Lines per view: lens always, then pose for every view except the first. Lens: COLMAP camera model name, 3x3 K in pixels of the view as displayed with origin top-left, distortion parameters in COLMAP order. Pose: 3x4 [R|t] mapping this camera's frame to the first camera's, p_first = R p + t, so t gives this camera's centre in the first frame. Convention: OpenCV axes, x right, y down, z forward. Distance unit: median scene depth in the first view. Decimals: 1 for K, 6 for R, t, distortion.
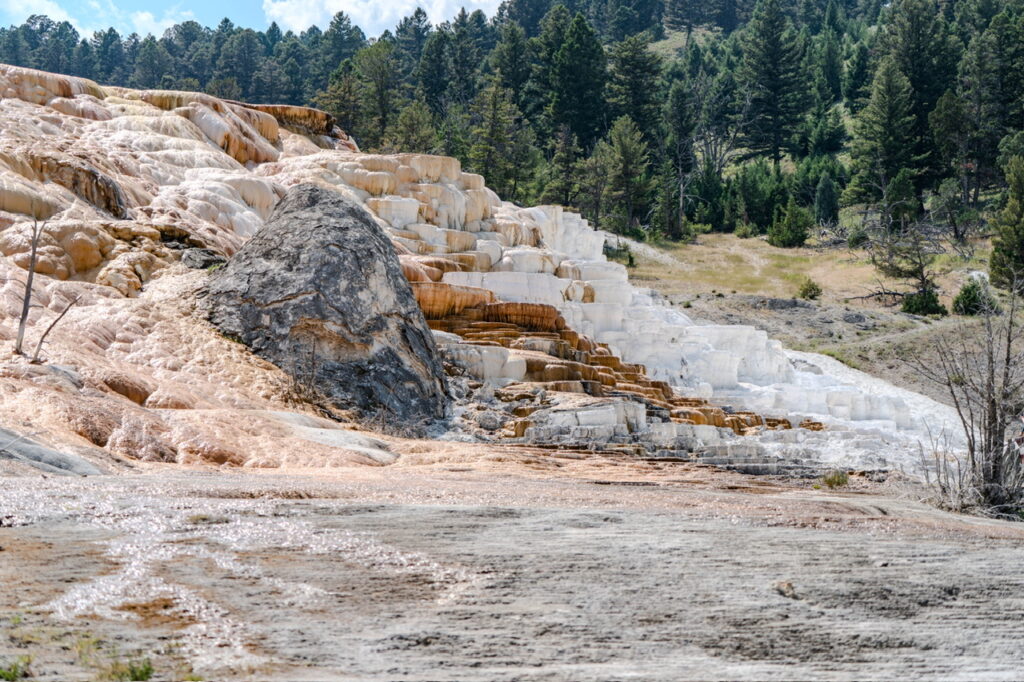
lens RADIAL K [[2125.9, 0, 512.4], [0, 2125.9, 341.1], [0, 0, 1]] dist [-0.065482, 0.000000]
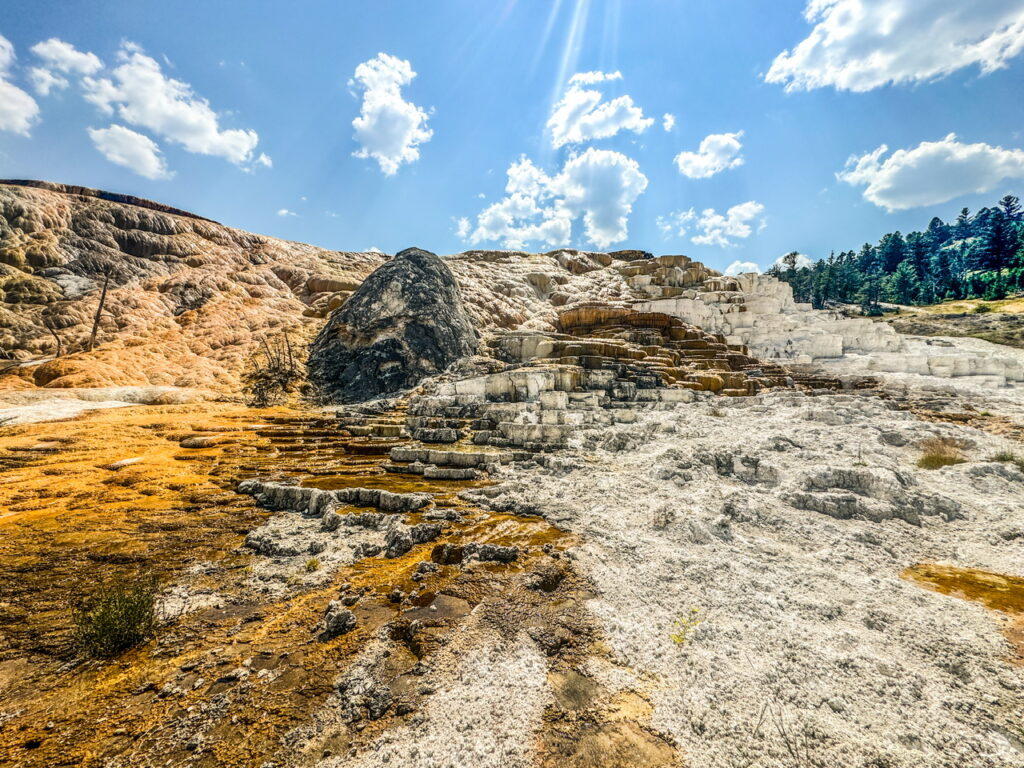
lens RADIAL K [[410.9, 0, 520.8], [0, 410.9, 384.6], [0, 0, 1]] dist [0.003556, 0.000497]
pose [[0.721999, -0.003268, -0.691887, 0.111151], [0.044508, 0.998137, 0.041730, 0.014500], [0.690461, -0.060923, 0.720799, 0.466472]]
